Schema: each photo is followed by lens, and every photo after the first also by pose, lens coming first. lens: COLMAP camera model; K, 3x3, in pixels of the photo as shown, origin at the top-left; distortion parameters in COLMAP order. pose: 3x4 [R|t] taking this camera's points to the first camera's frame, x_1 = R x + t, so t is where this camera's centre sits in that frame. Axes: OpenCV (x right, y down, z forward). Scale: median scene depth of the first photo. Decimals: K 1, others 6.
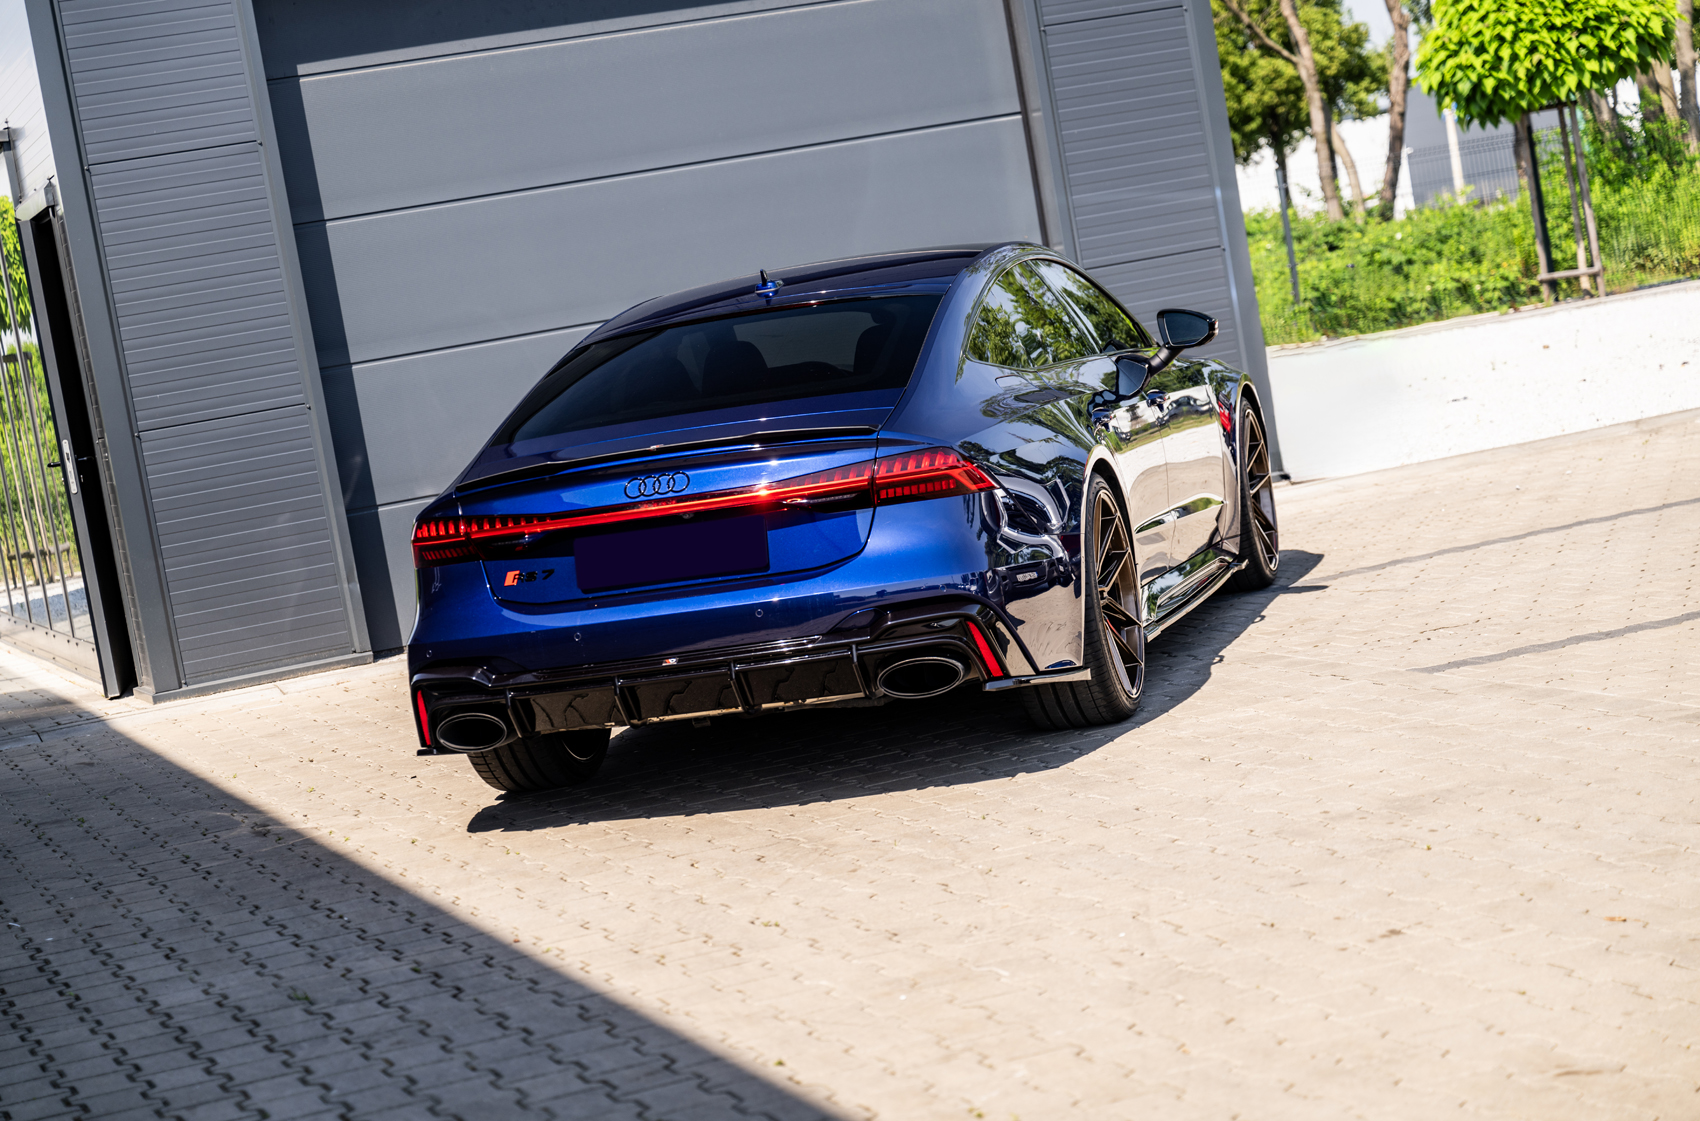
lens RADIAL K [[3444.6, 0, 850.0], [0, 3444.6, 560.5], [0, 0, 1]] dist [0.023186, 0.026494]
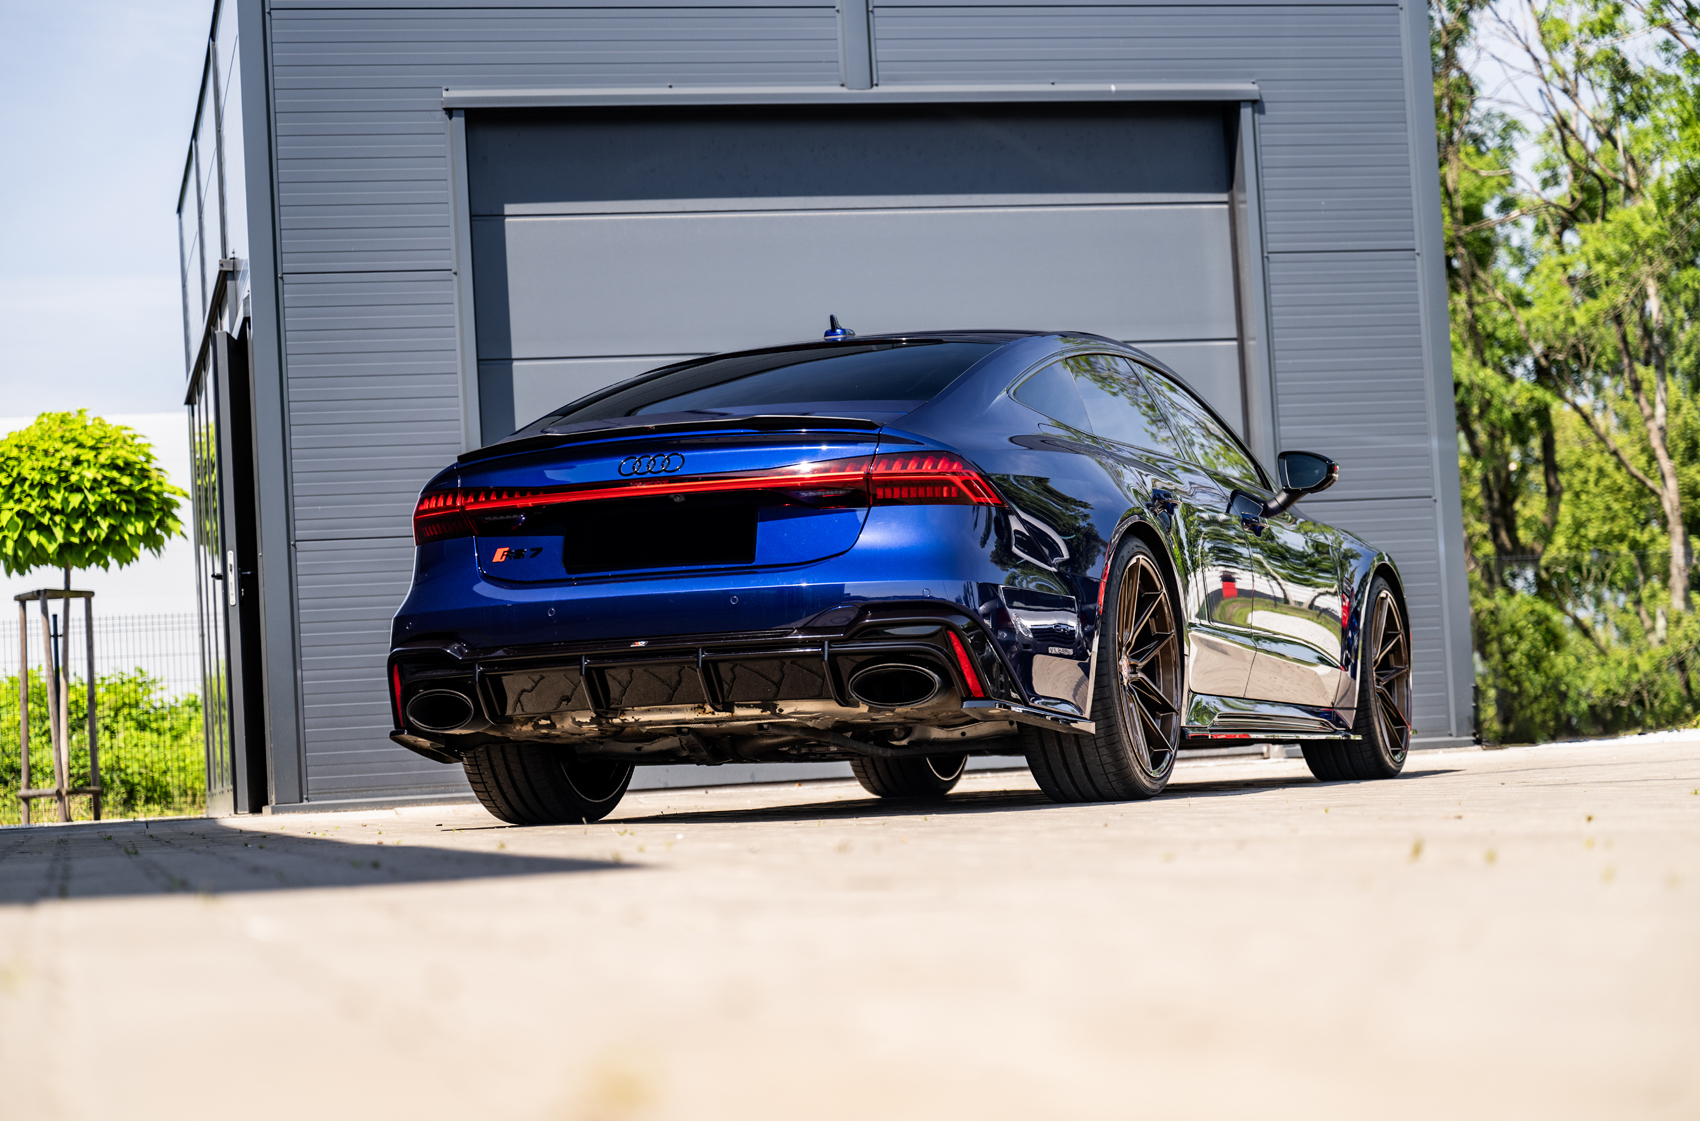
lens RADIAL K [[3444.6, 0, 850.0], [0, 3444.6, 560.5], [0, 0, 1]] dist [0.023186, 0.026494]
pose [[0.987237, 0.102901, -0.121548, 0.070644], [-0.117938, 0.985274, -0.123794, 0.069894], [0.107020, 0.136549, 0.984836, 0.036925]]
